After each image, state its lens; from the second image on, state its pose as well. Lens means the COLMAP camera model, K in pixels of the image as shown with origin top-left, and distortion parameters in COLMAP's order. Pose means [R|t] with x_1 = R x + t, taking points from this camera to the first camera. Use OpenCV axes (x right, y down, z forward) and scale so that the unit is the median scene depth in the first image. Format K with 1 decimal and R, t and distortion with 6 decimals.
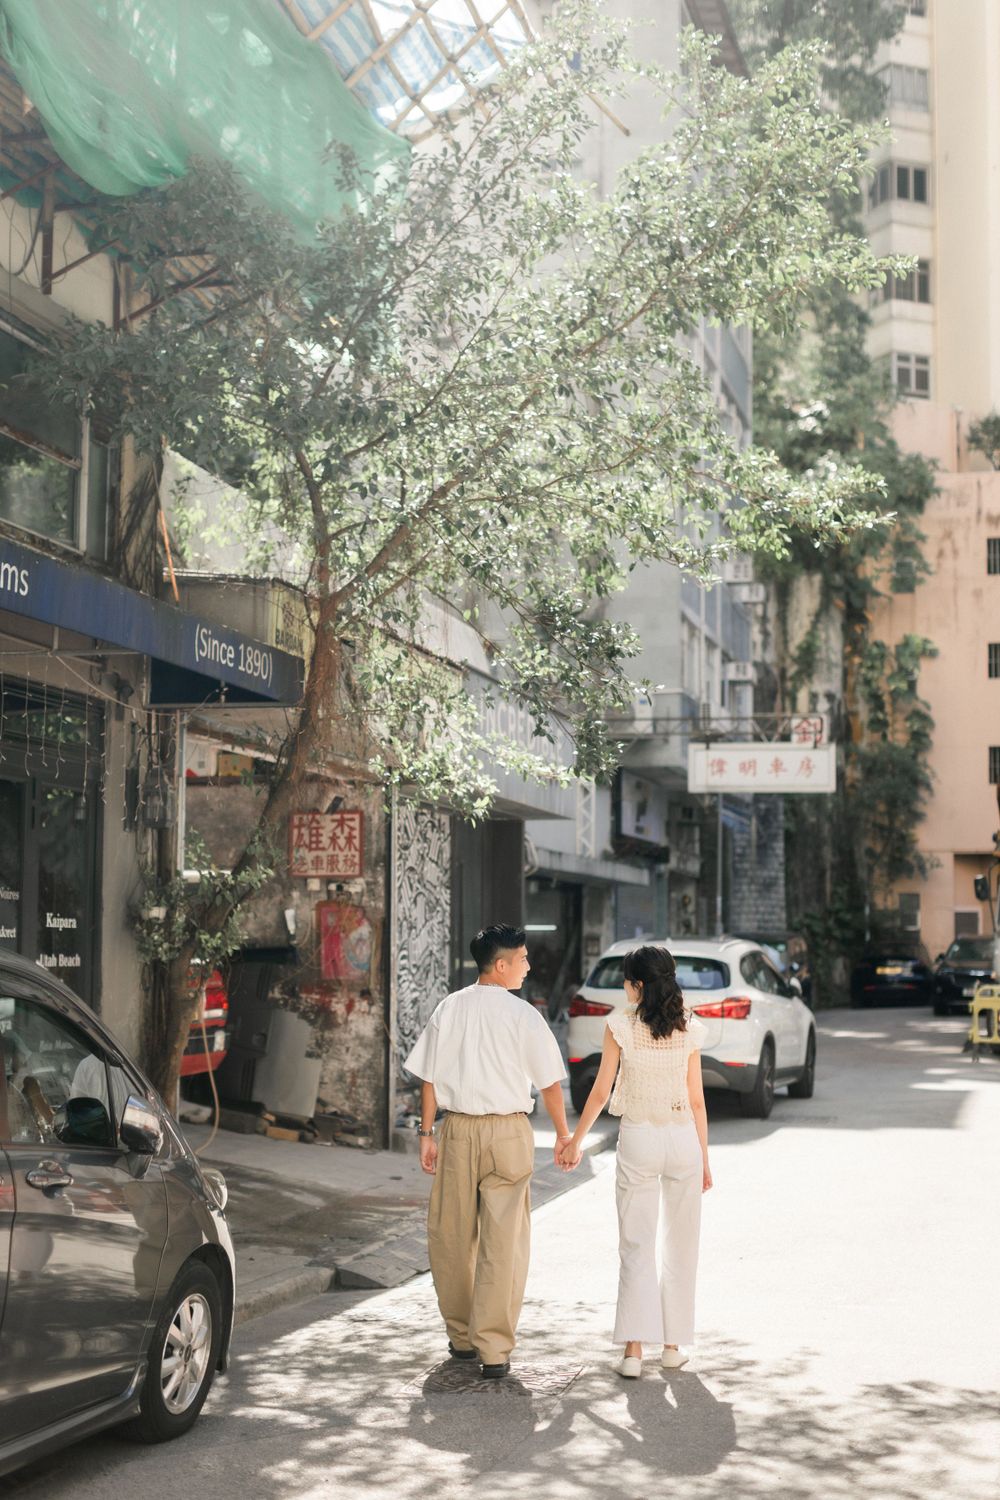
lens RADIAL K [[2056.1, 0, 500.0], [0, 2056.1, 750.0], [0, 0, 1]] dist [-0.010181, -0.009314]
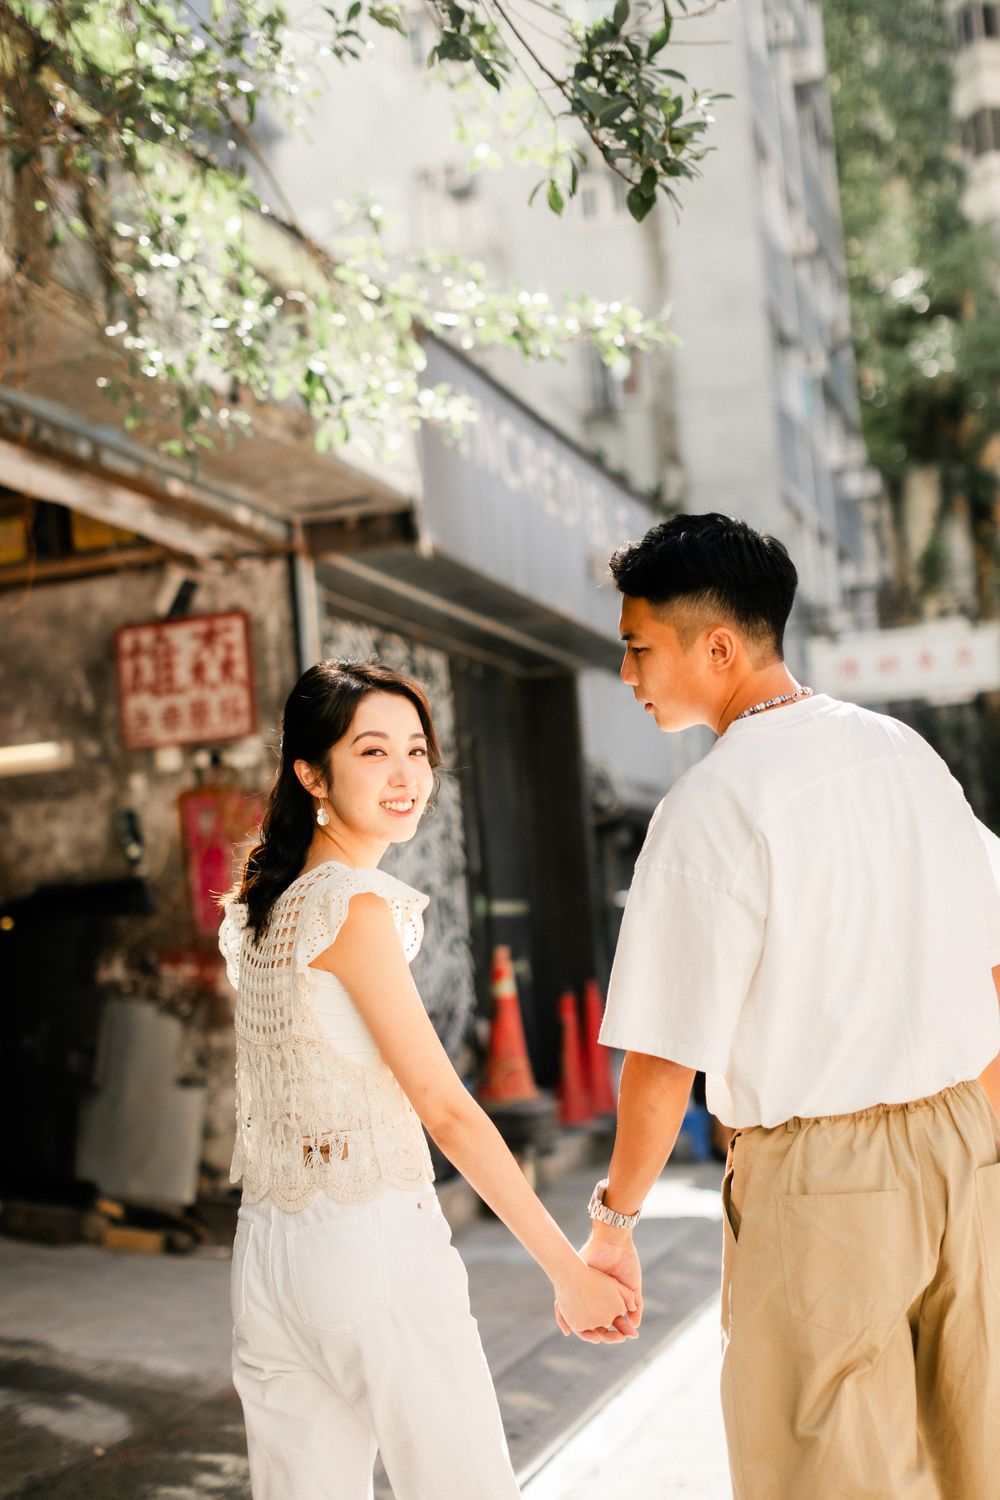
lens RADIAL K [[2056.1, 0, 500.0], [0, 2056.1, 750.0], [0, 0, 1]] dist [-0.010181, -0.009314]
pose [[0.994842, -0.089267, -0.048178, 0.019816], [0.088961, 0.995999, -0.008468, 0.075242], [0.048742, 0.004139, 0.998803, 0.477574]]
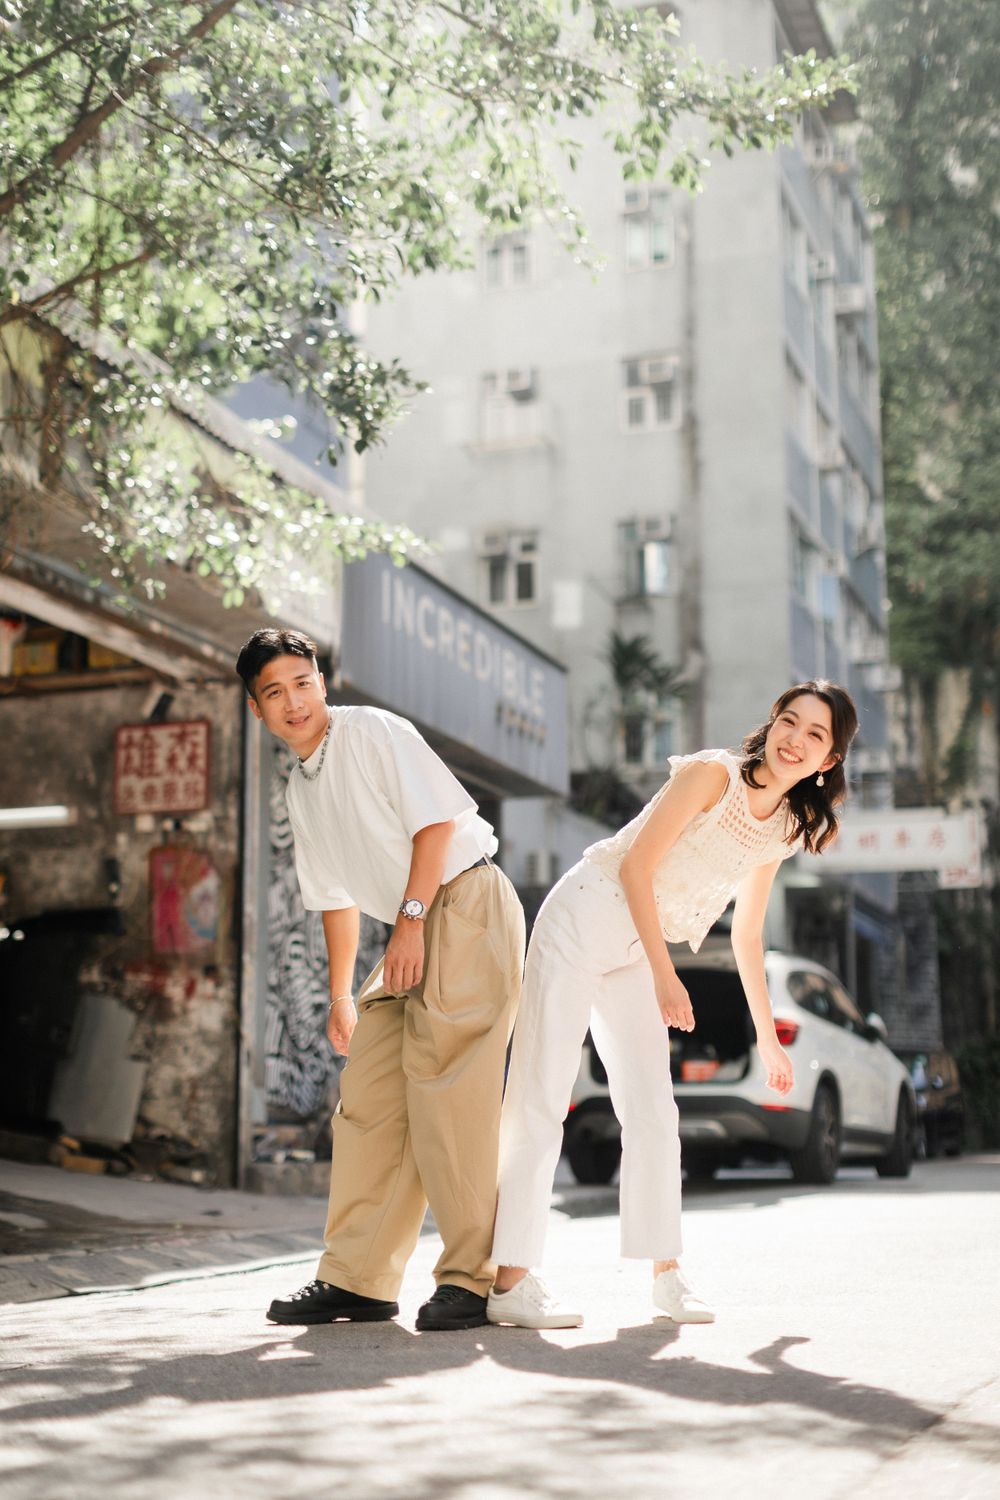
lens RADIAL K [[2056.1, 0, 500.0], [0, 2056.1, 750.0], [0, 0, 1]] dist [-0.010181, -0.009314]
pose [[0.995707, -0.023870, -0.089433, 0.100078], [0.015329, 0.995359, -0.095000, 0.110721], [0.091286, 0.093221, 0.991452, 0.289588]]
